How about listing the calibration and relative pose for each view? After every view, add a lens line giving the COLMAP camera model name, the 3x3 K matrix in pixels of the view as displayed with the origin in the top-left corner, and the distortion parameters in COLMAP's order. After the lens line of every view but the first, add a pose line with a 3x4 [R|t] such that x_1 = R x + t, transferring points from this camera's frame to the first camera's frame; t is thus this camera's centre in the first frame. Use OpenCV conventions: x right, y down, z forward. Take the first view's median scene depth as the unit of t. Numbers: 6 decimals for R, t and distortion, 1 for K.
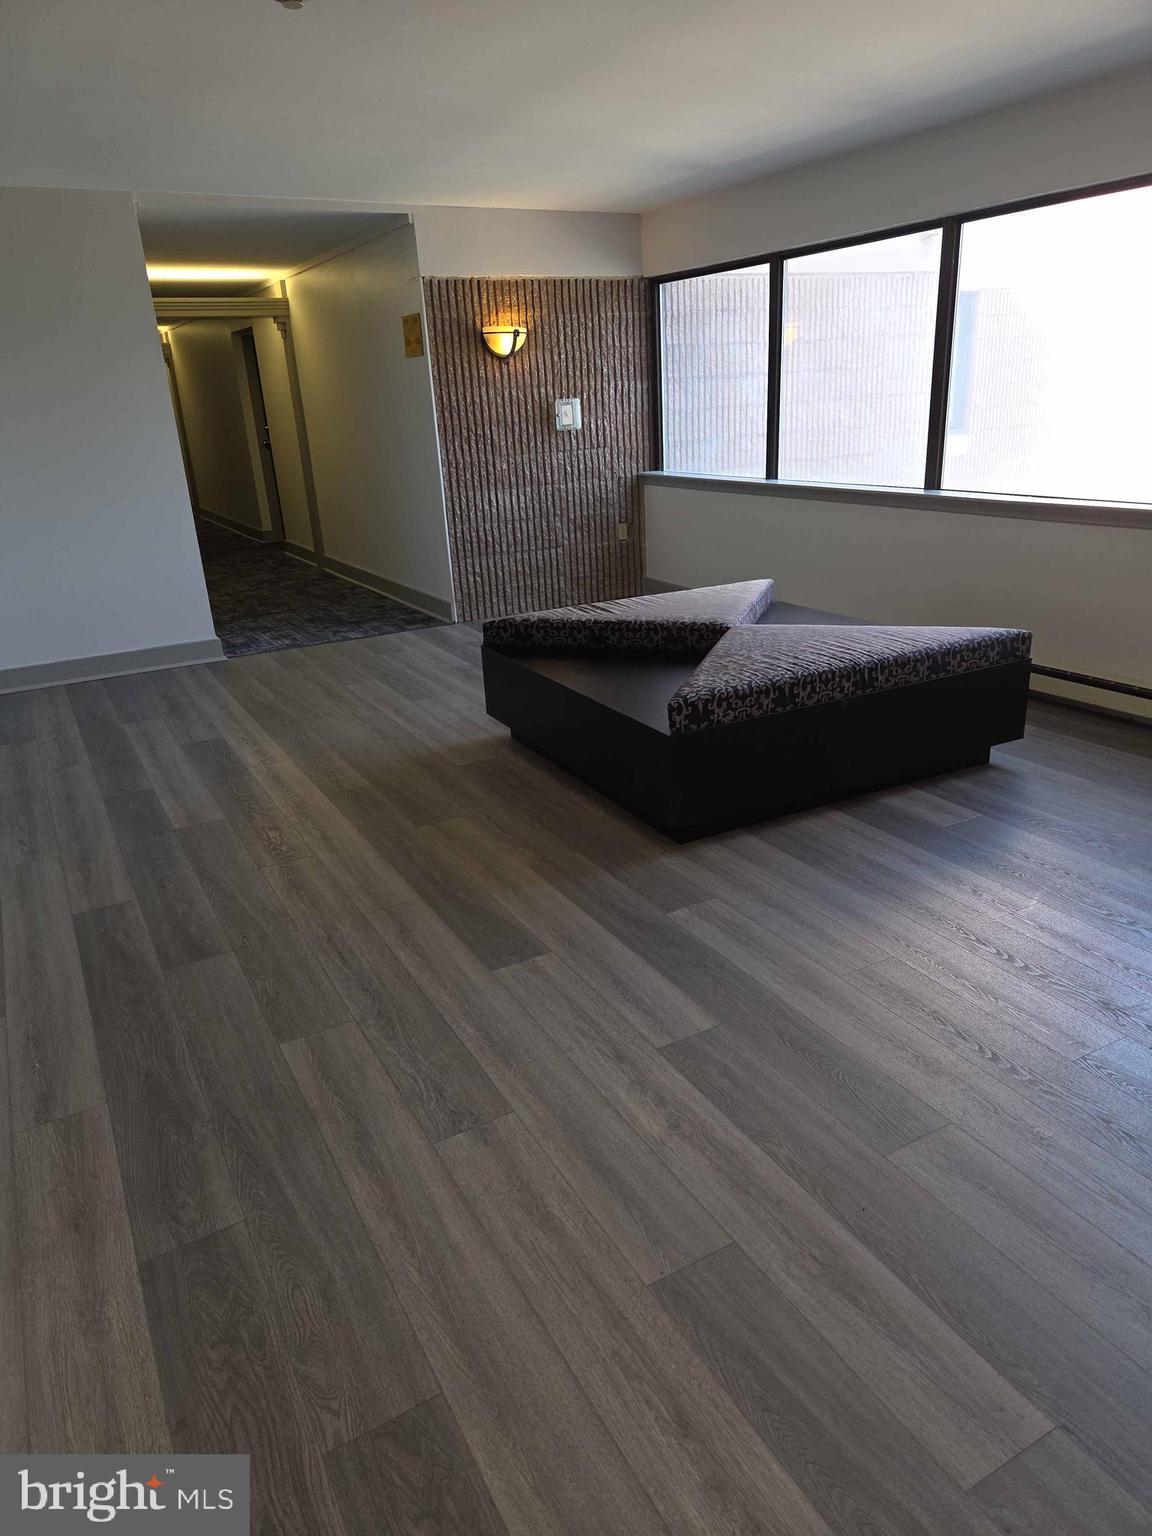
lens RADIAL K [[1044.1, 0, 583.1], [0, 1044.1, 770.1], [0, 0, 1]] dist [0.078887, -0.066181]
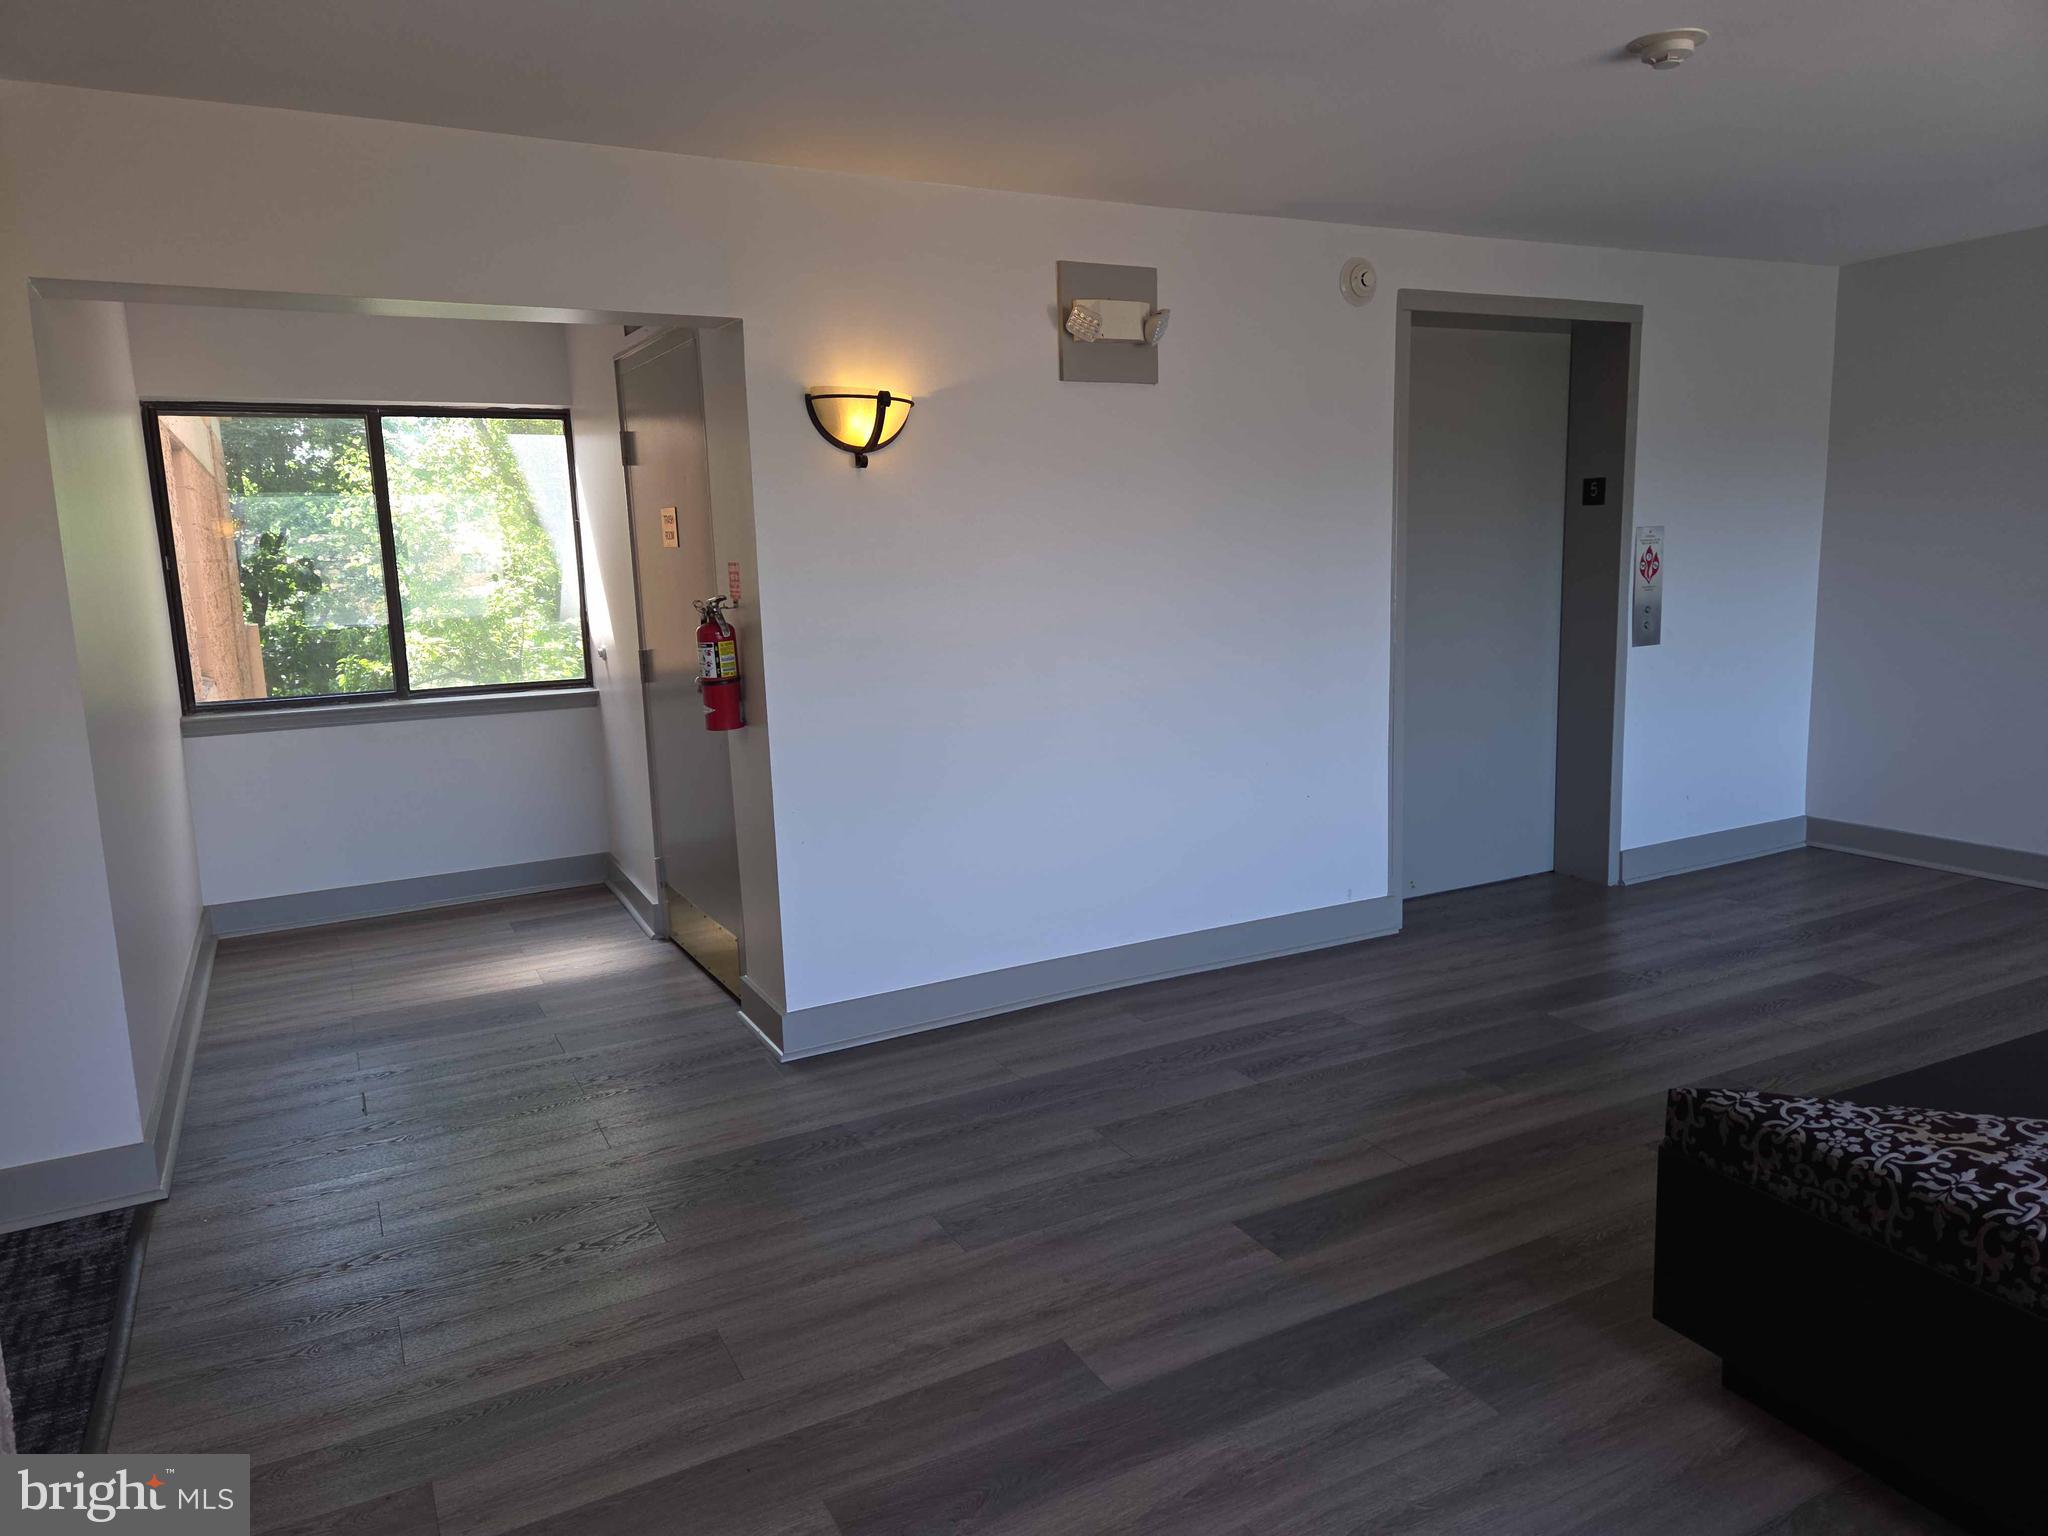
lens RADIAL K [[1392.2, 0, 1027.5], [0, 1392.2, 765.5], [0, 0, 1]] dist [0.078887, -0.066181]
pose [[-0.038059, 0.210570, -0.976838, 0.817579], [-0.308115, 0.927444, 0.211927, -0.286284], [0.950588, 0.309044, 0.029582, 0.642427]]
